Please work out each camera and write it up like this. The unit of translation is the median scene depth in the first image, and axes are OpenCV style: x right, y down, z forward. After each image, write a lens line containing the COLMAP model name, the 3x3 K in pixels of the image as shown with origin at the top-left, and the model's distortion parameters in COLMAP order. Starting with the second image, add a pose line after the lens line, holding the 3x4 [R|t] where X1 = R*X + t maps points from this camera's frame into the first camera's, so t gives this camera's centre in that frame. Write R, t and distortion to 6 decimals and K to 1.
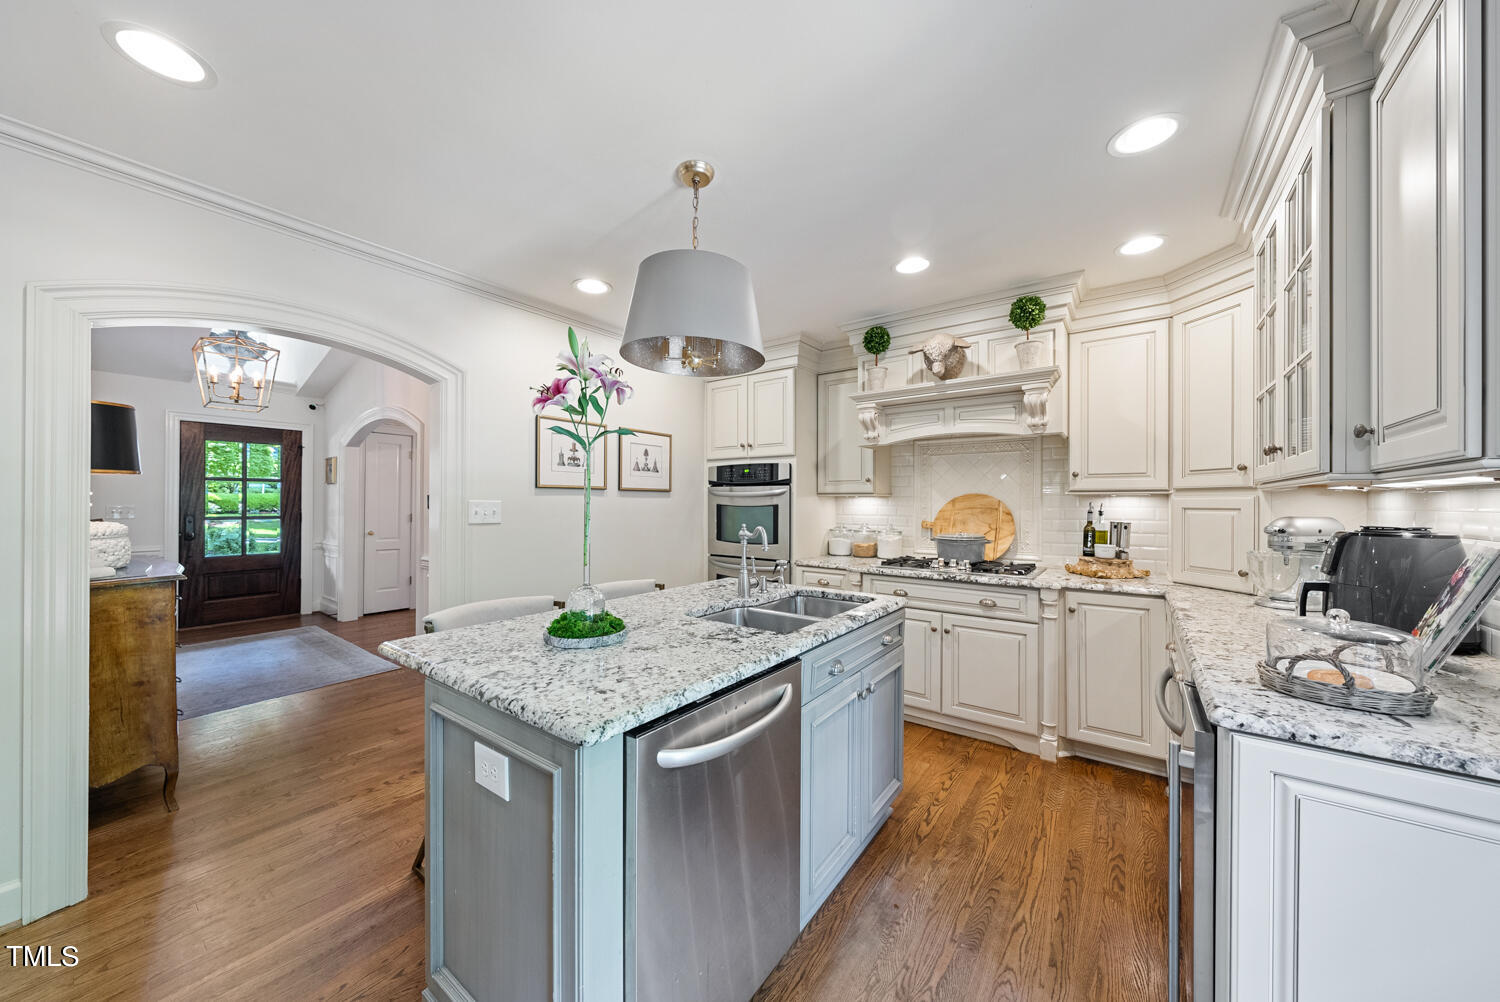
lens RADIAL K [[515.2, 0, 751.4], [0, 515.2, 501.4], [0, 0, 1]] dist [-0.006671, 0.000166]
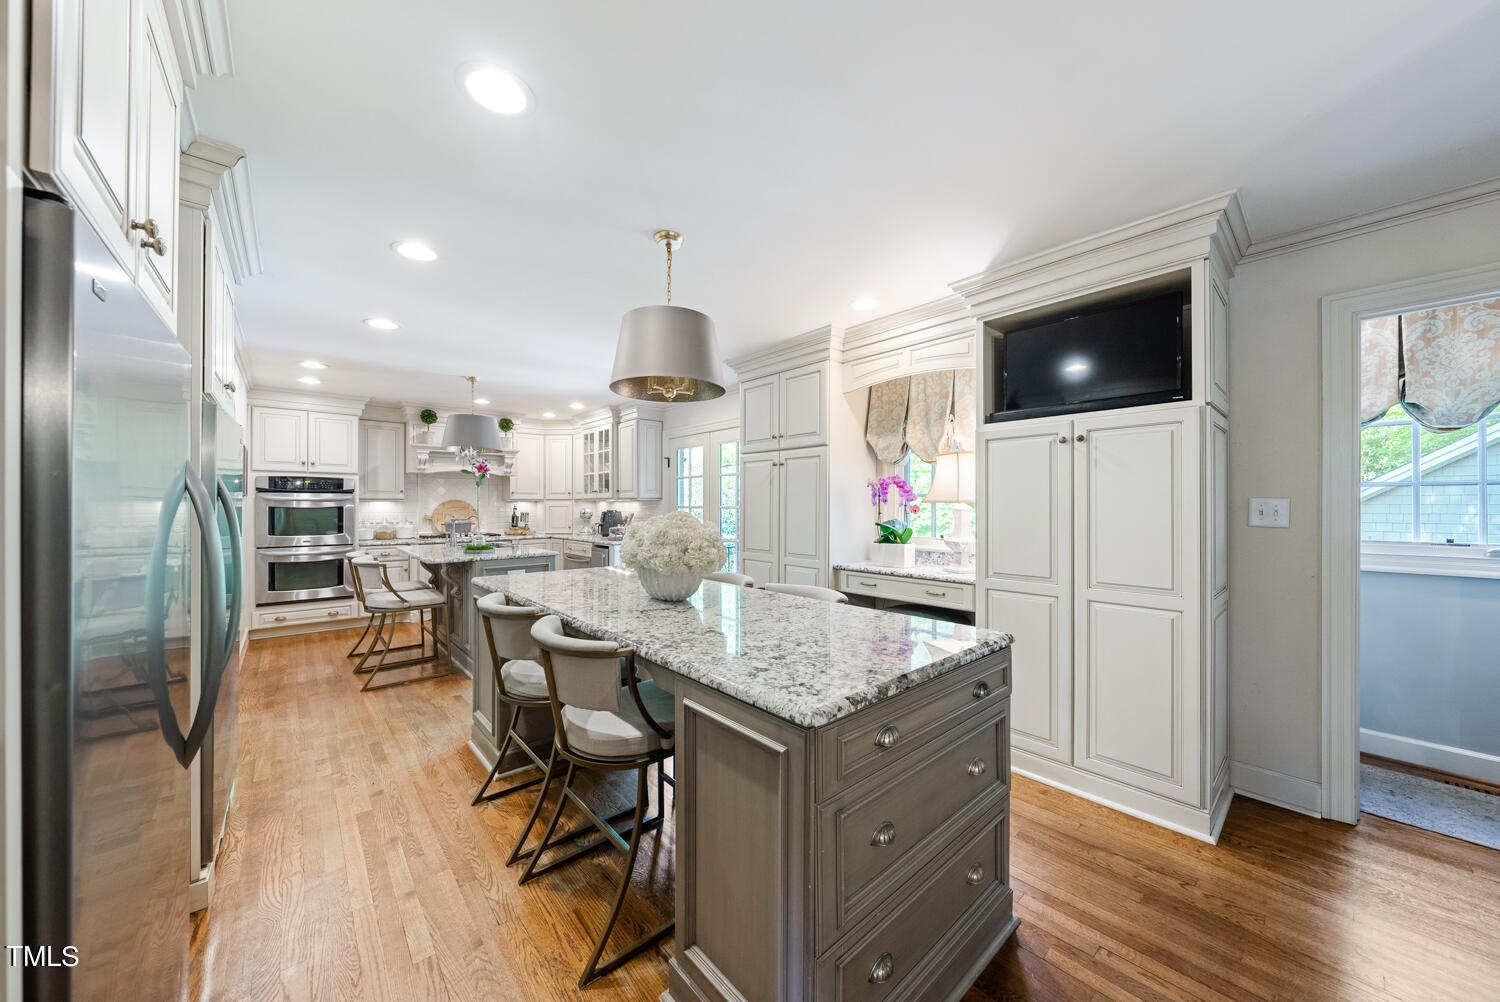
lens RADIAL K [[515.2, 0, 749.9], [0, 515.2, 502.5], [0, 0, 1]] dist [-0.006671, 0.000166]
pose [[0.215045, 0.000029, 0.976604, -1.108363], [-0.000301, 1.000000, 0.000037, -0.005477], [-0.976604, -0.000302, 0.215045, -0.441951]]
